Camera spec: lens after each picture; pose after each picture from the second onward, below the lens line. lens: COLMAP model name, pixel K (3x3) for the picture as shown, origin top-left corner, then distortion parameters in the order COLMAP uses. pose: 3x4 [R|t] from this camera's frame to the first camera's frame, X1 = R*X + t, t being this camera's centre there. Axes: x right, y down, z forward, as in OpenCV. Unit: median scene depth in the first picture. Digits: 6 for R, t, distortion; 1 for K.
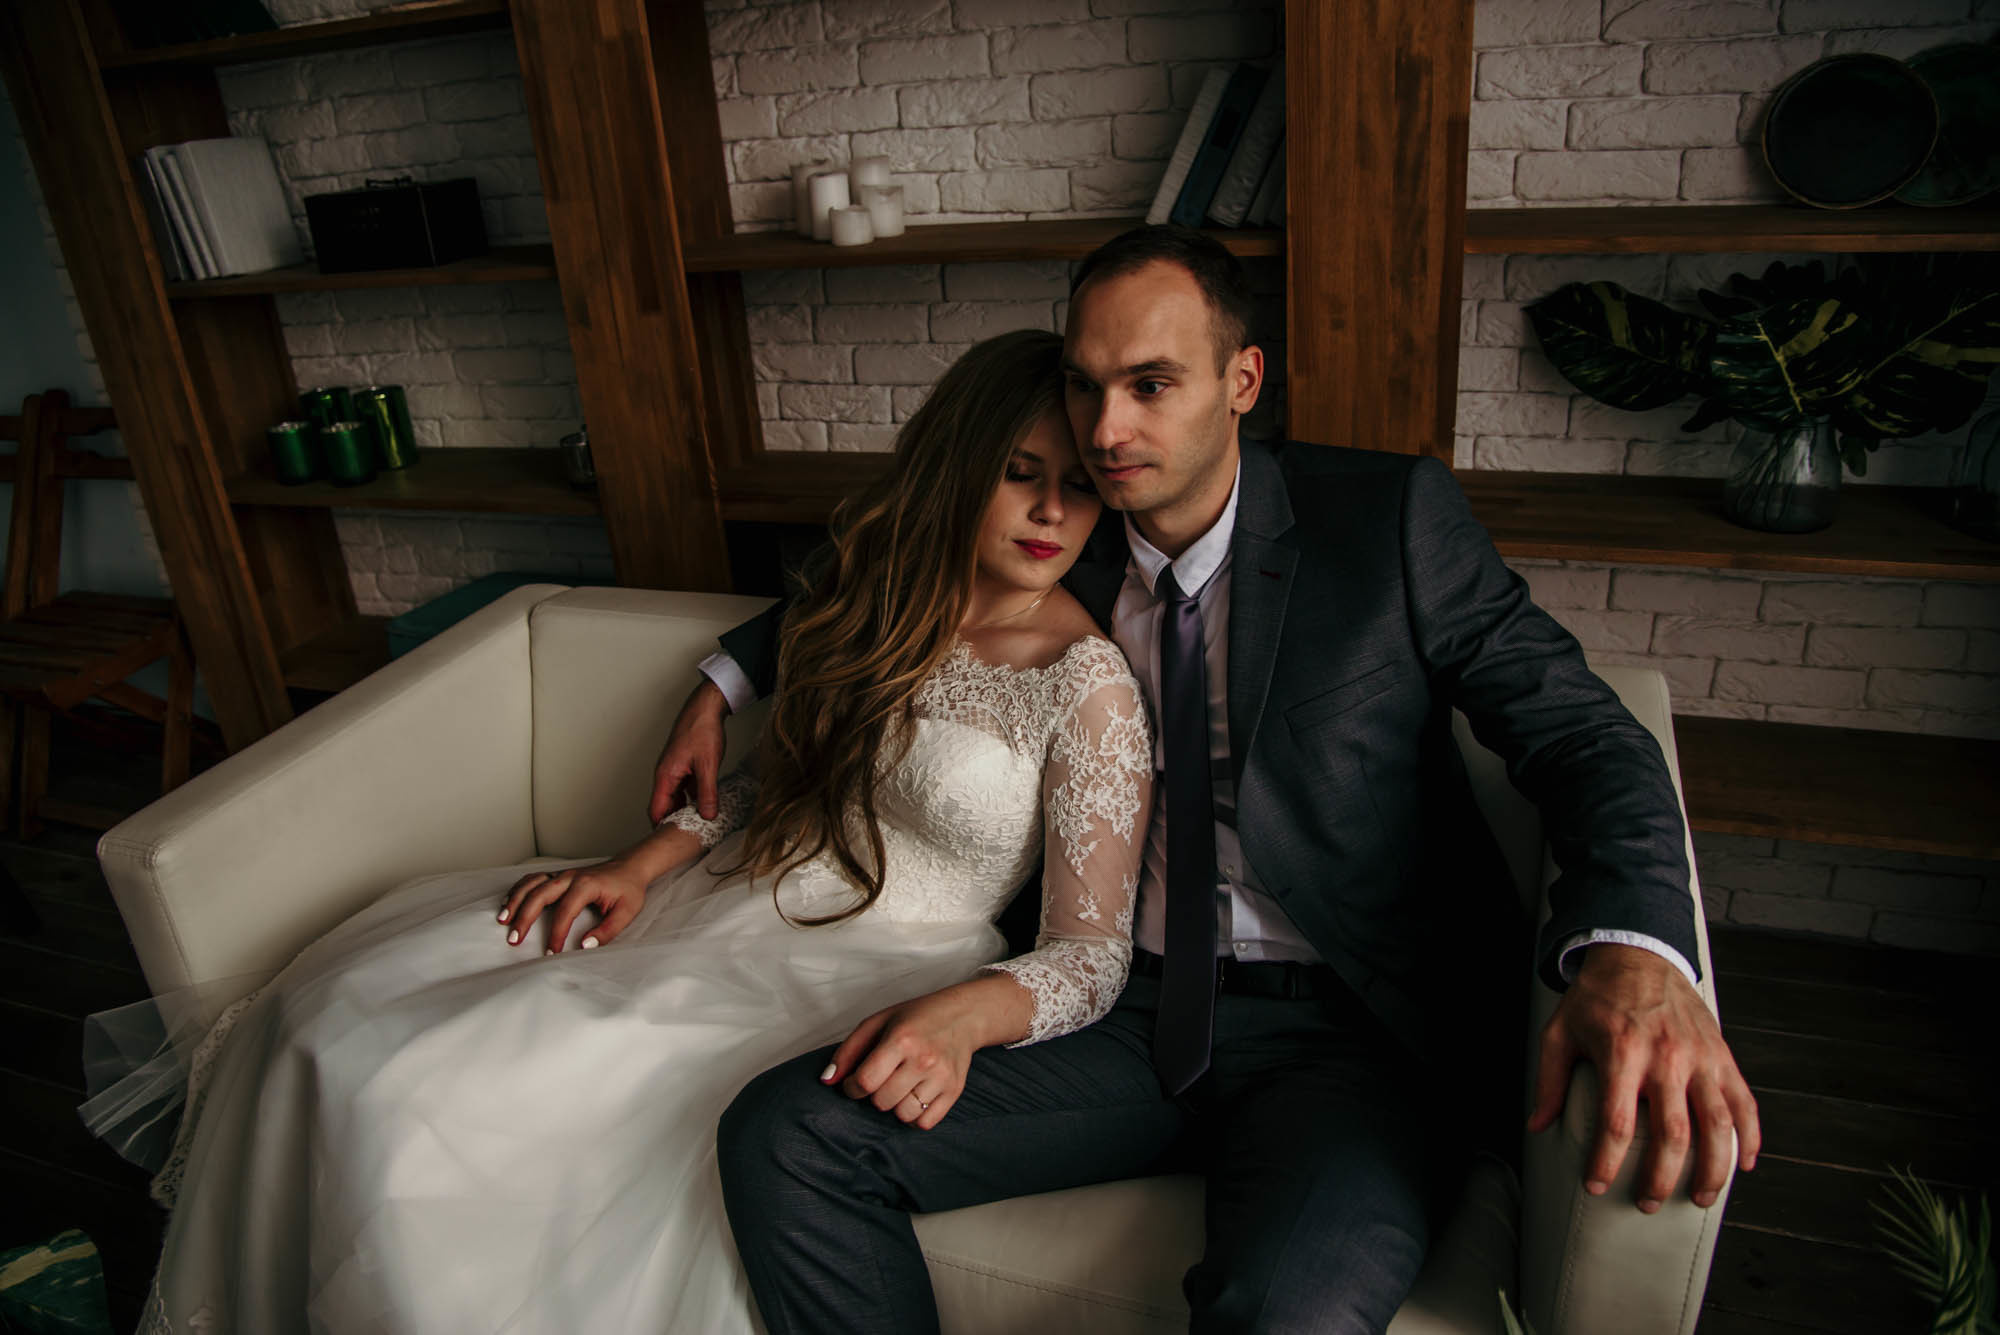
lens RADIAL K [[1353.4, 0, 1004.4], [0, 1353.4, 660.1], [0, 0, 1]] dist [-0.107370, 0.048865]
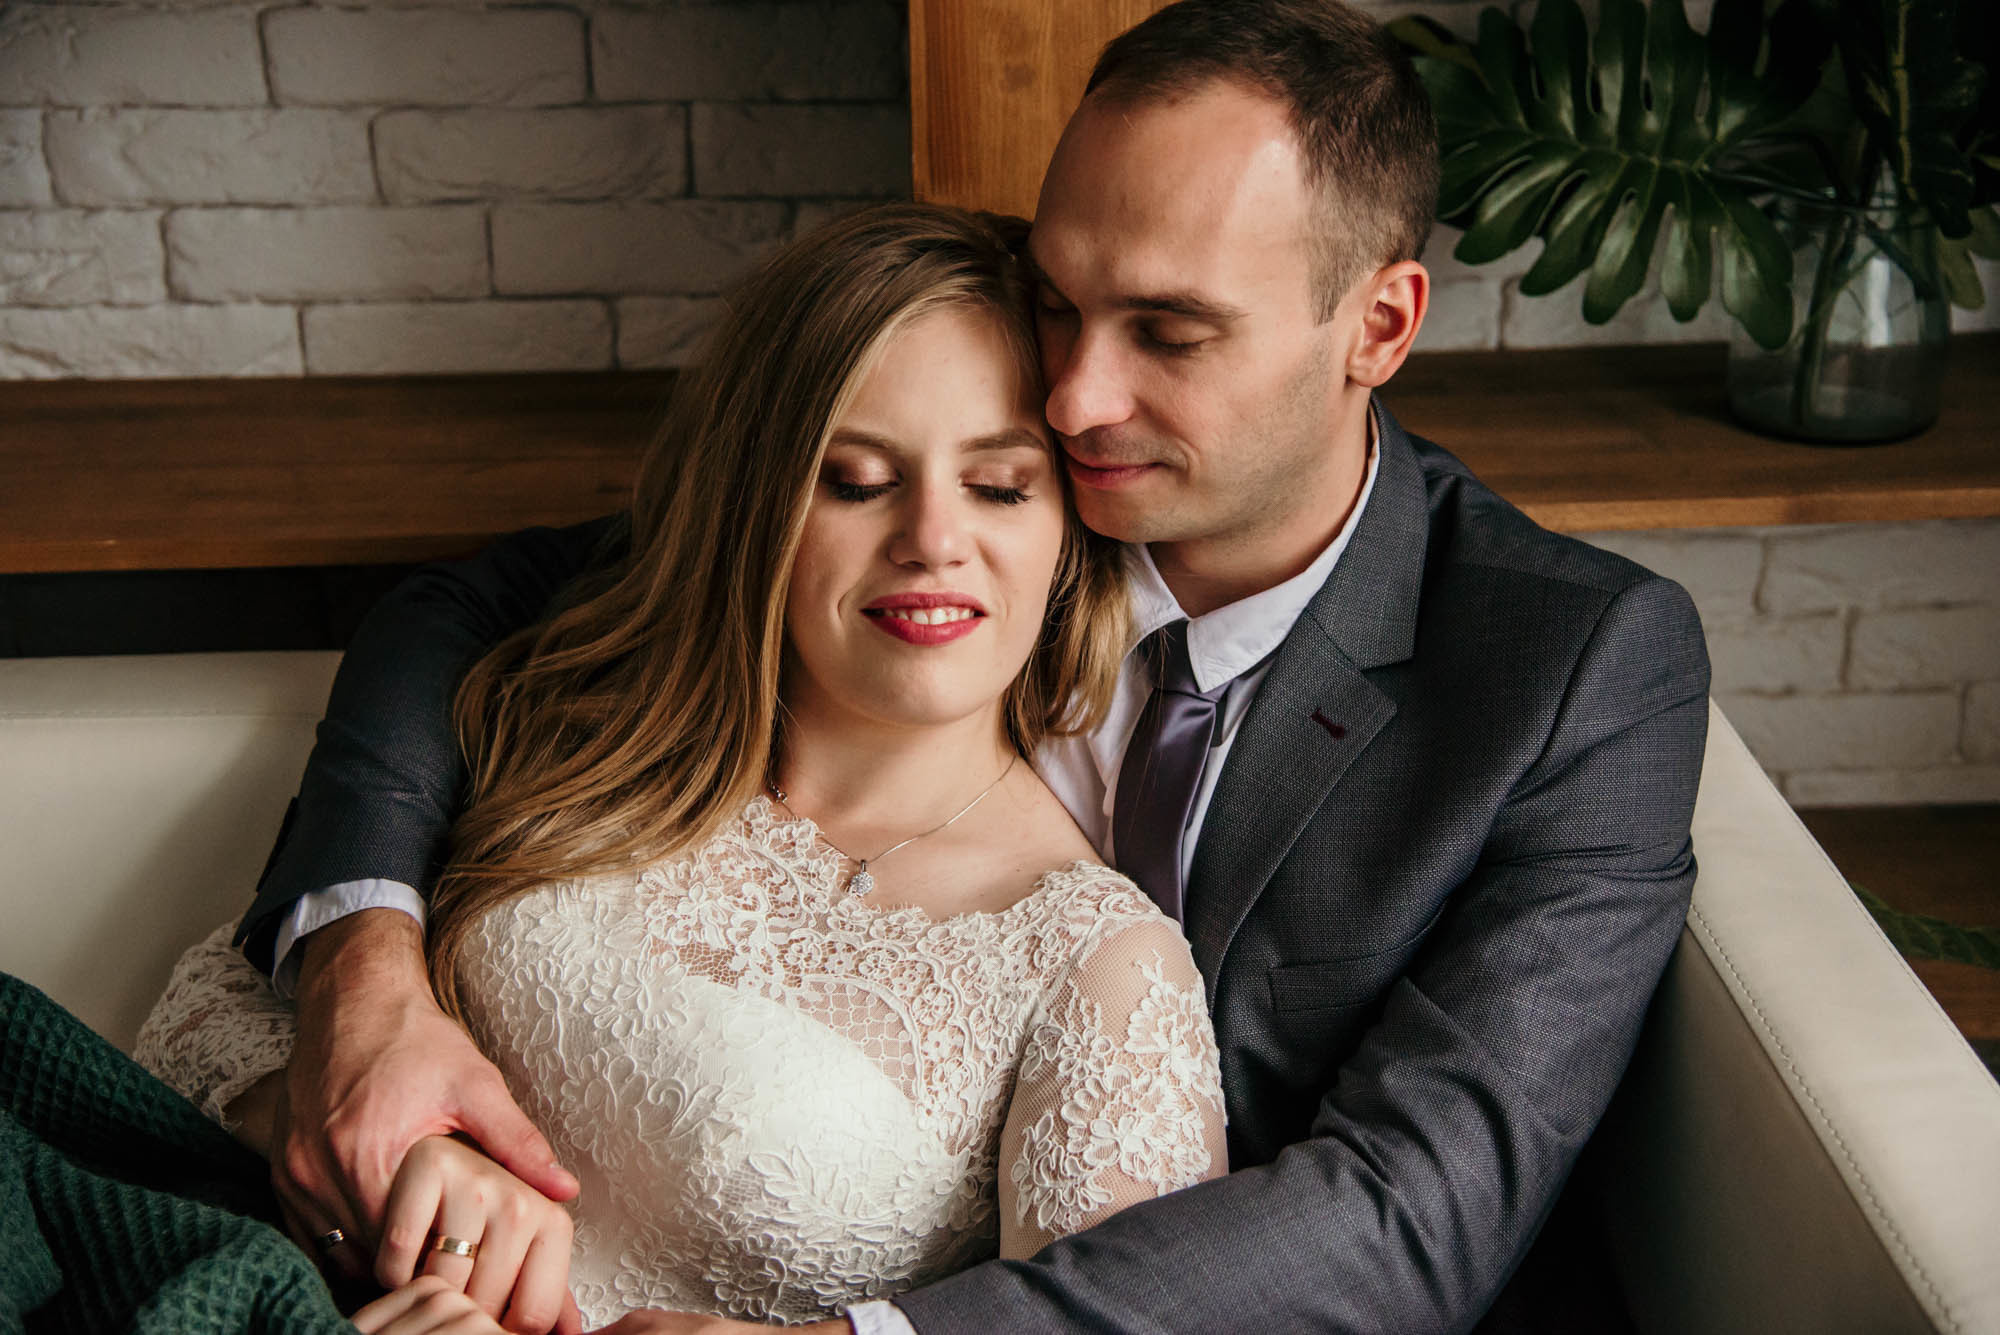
lens RADIAL K [[2983.4, 0, 1003.0], [0, 2983.4, 668.4], [0, 0, 1]] dist [0.283954, 0.000000]
pose [[0.912150, -0.094014, 0.398927, -0.164406], [0.105428, 0.994404, -0.006714, -0.031488], [-0.396064, 0.048182, 0.916958, 0.033904]]
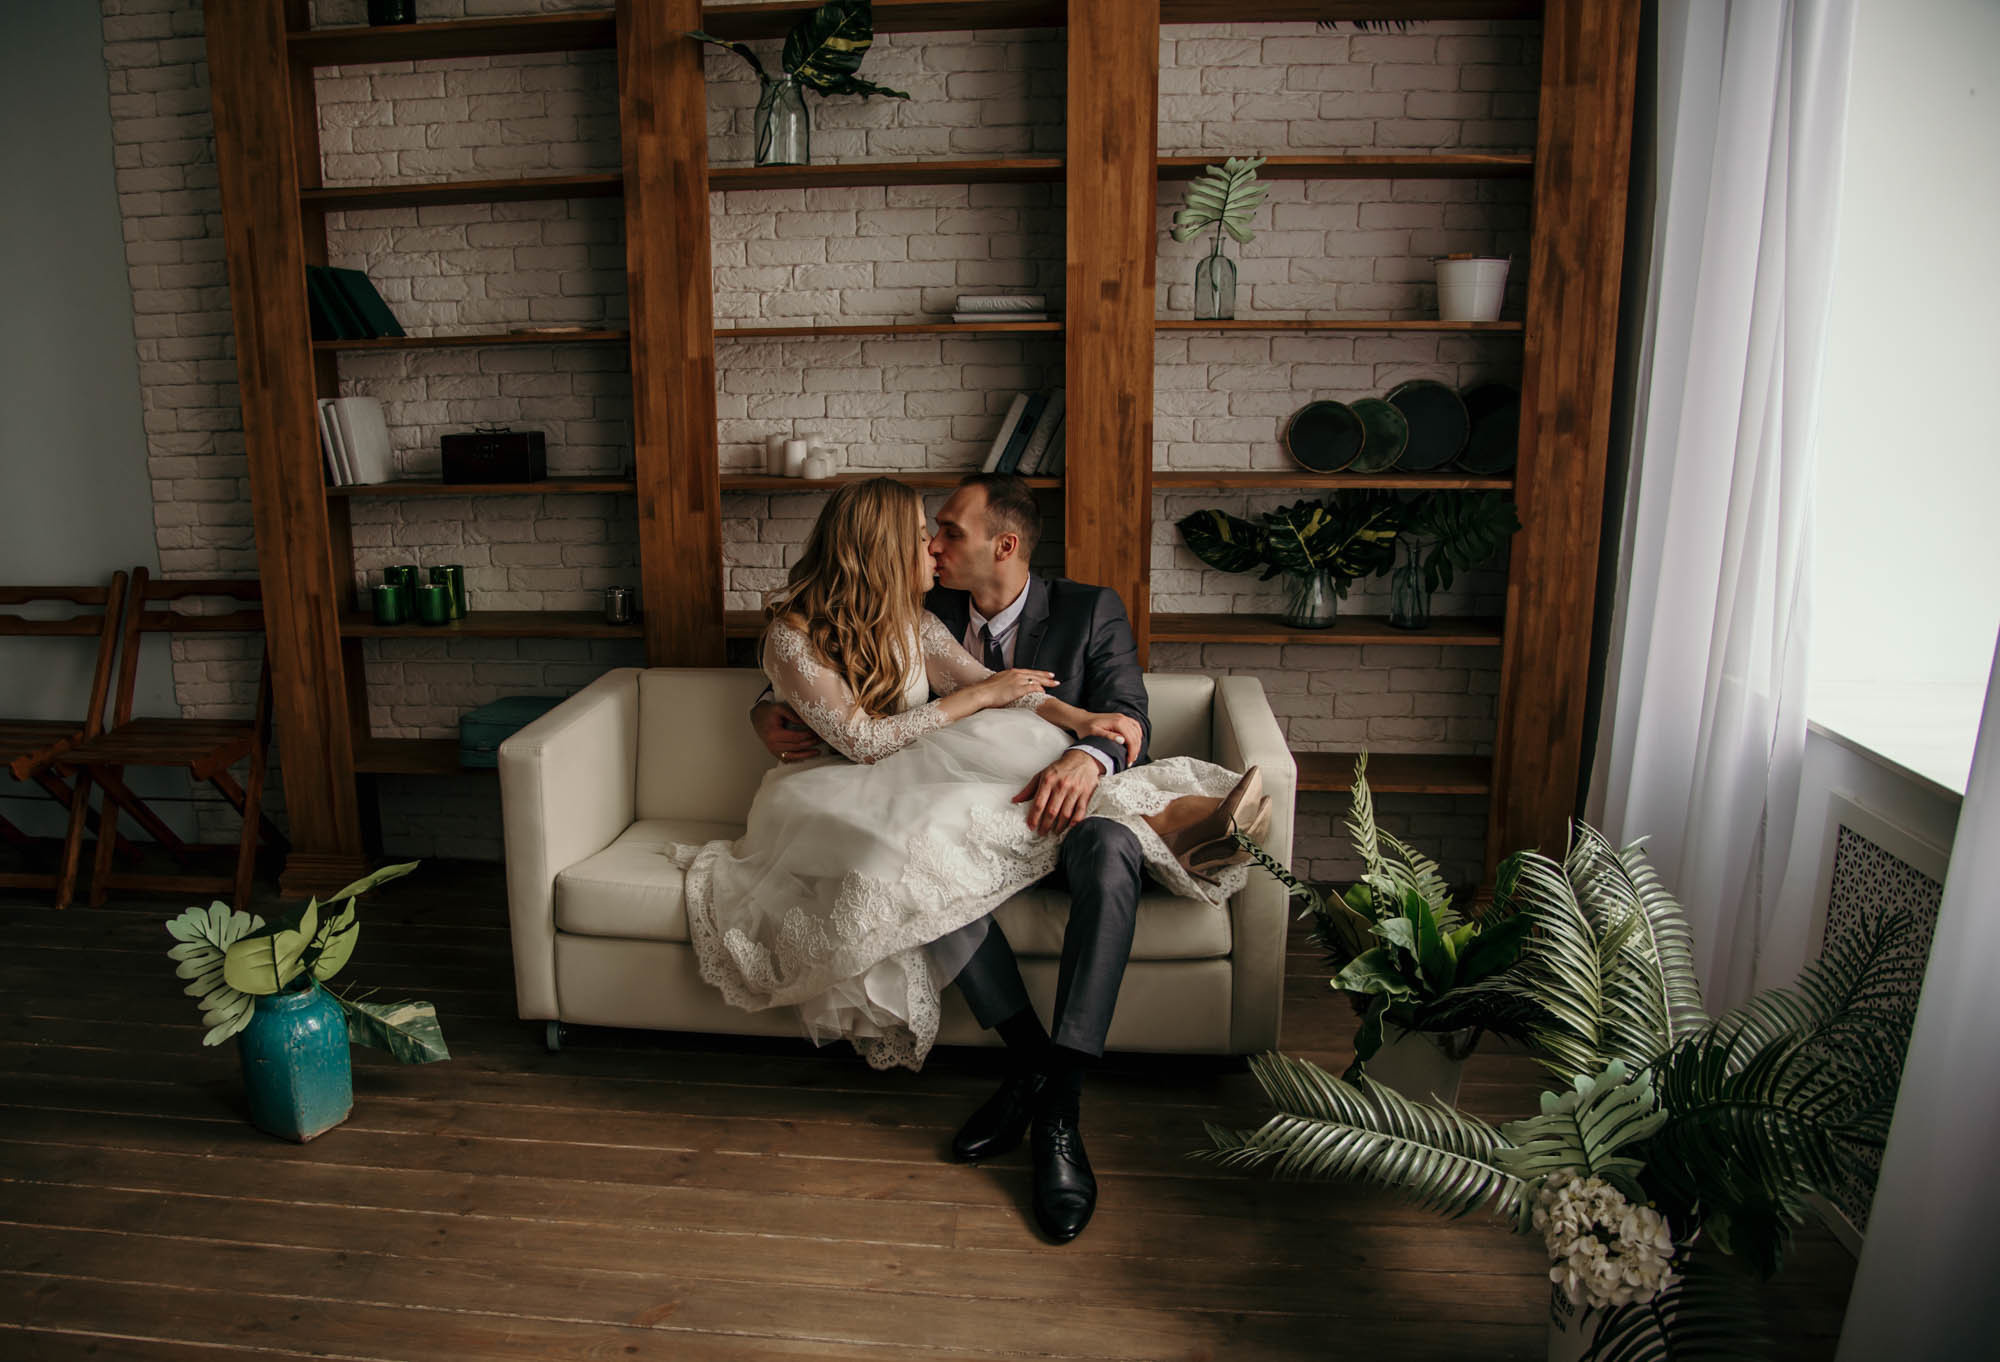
lens RADIAL K [[1489.1, 0, 913.0], [0, 1489.1, 735.5], [0, 0, 1]] dist [-0.110325, 0.042959]
pose [[0.973937, 0.003197, 0.226797, -0.419059], [0.038489, 0.983070, -0.179140, 0.368083], [-0.223530, 0.183200, 0.957326, -0.818771]]
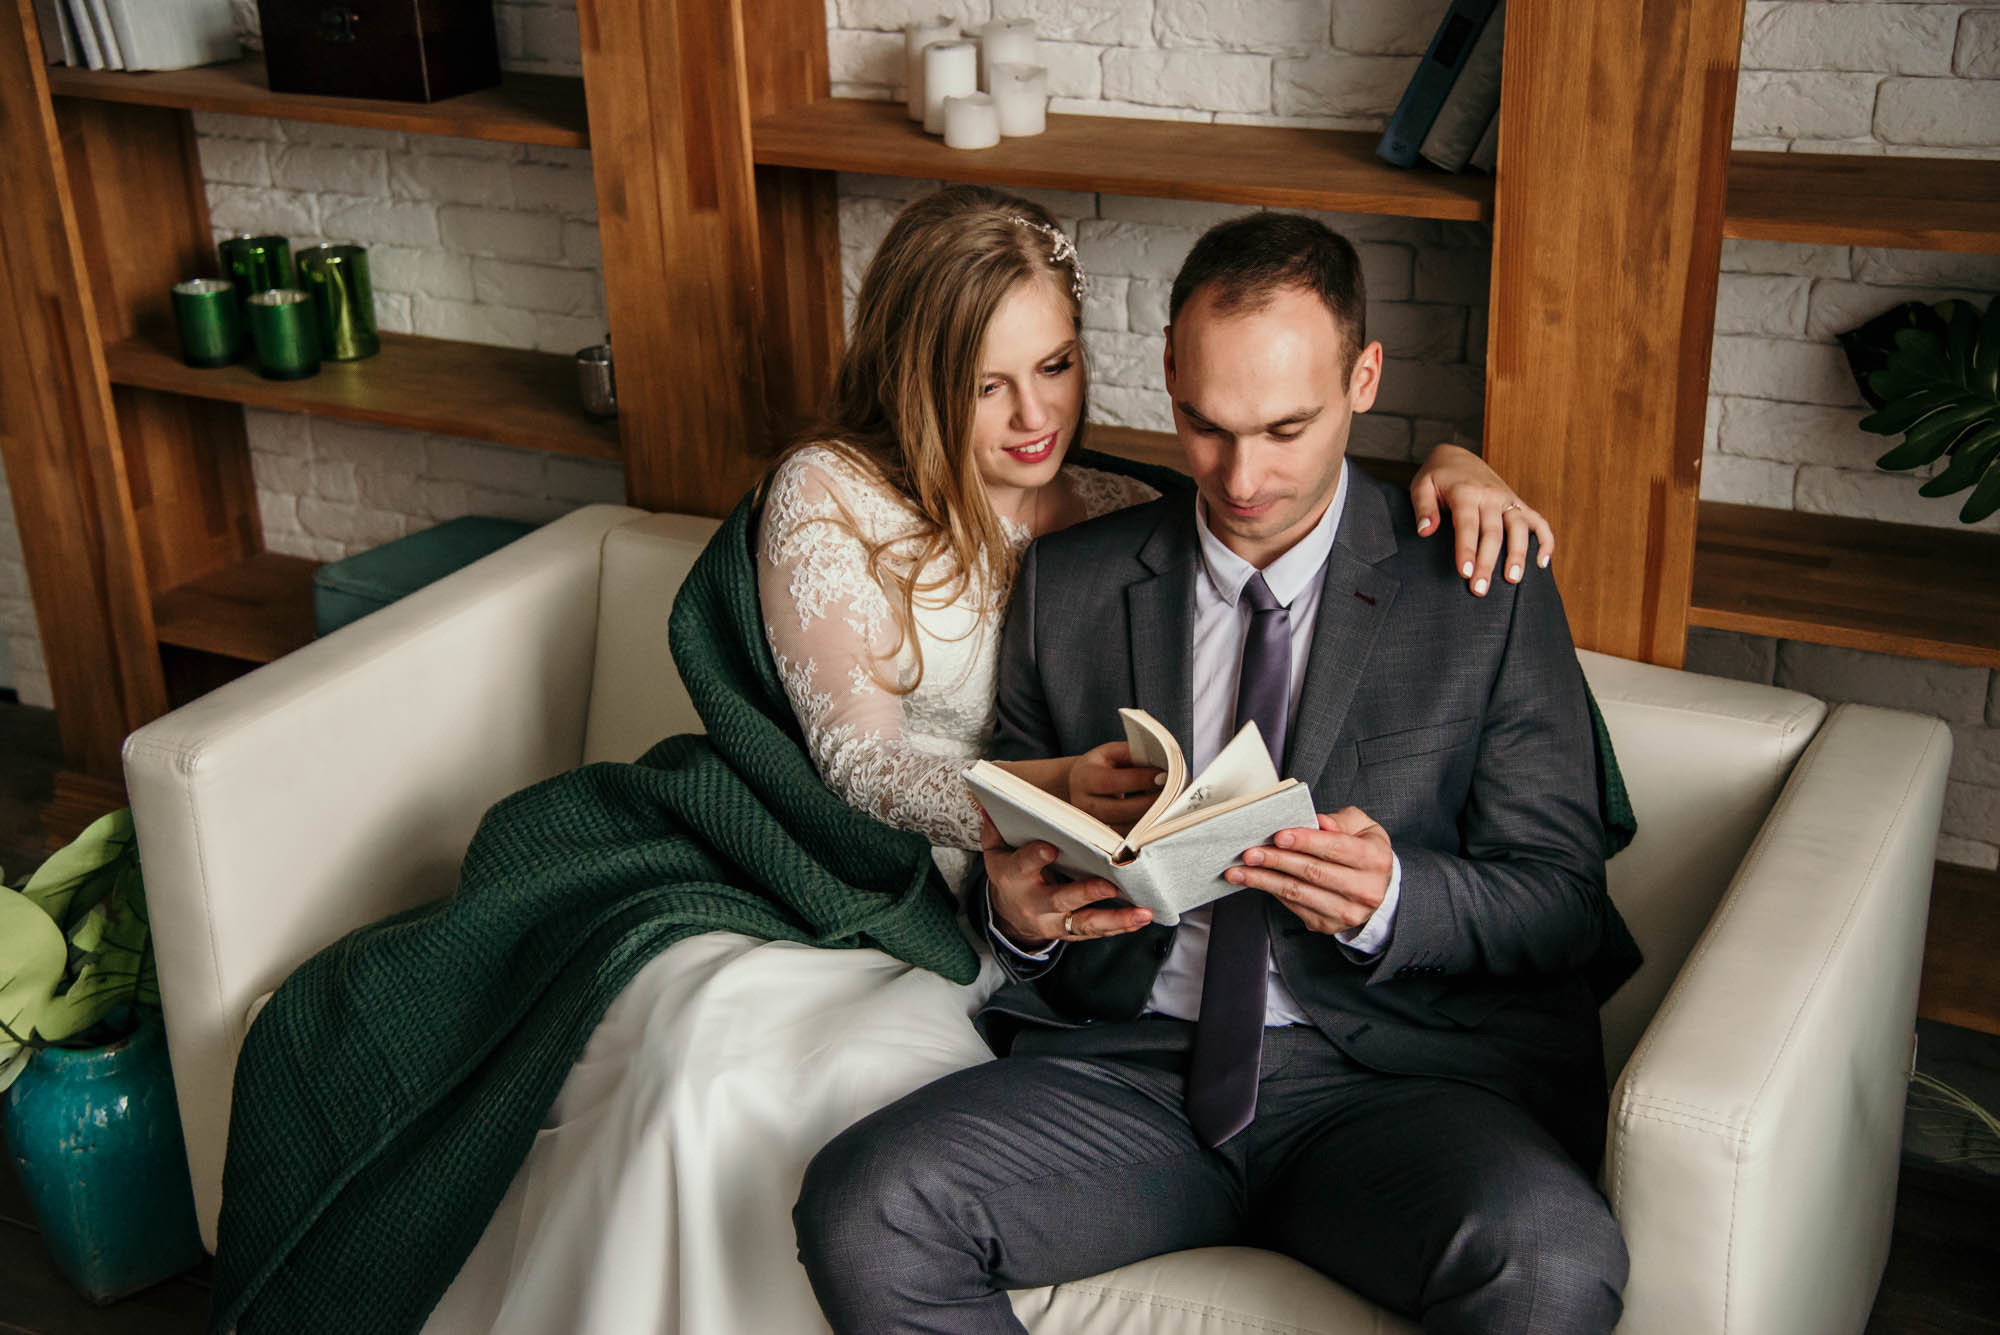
lens RADIAL K [[2475.5, 0, 1012.7], [0, 2475.5, 662.7], [0, 0, 1]] dist [0.192397, 0.000000]
pose [[0.985966, 0.102685, -0.131629, 0.126539], [-0.105540, 0.994304, -0.014882, 0.003320], [0.129351, 0.028566, 0.991187, -0.400491]]
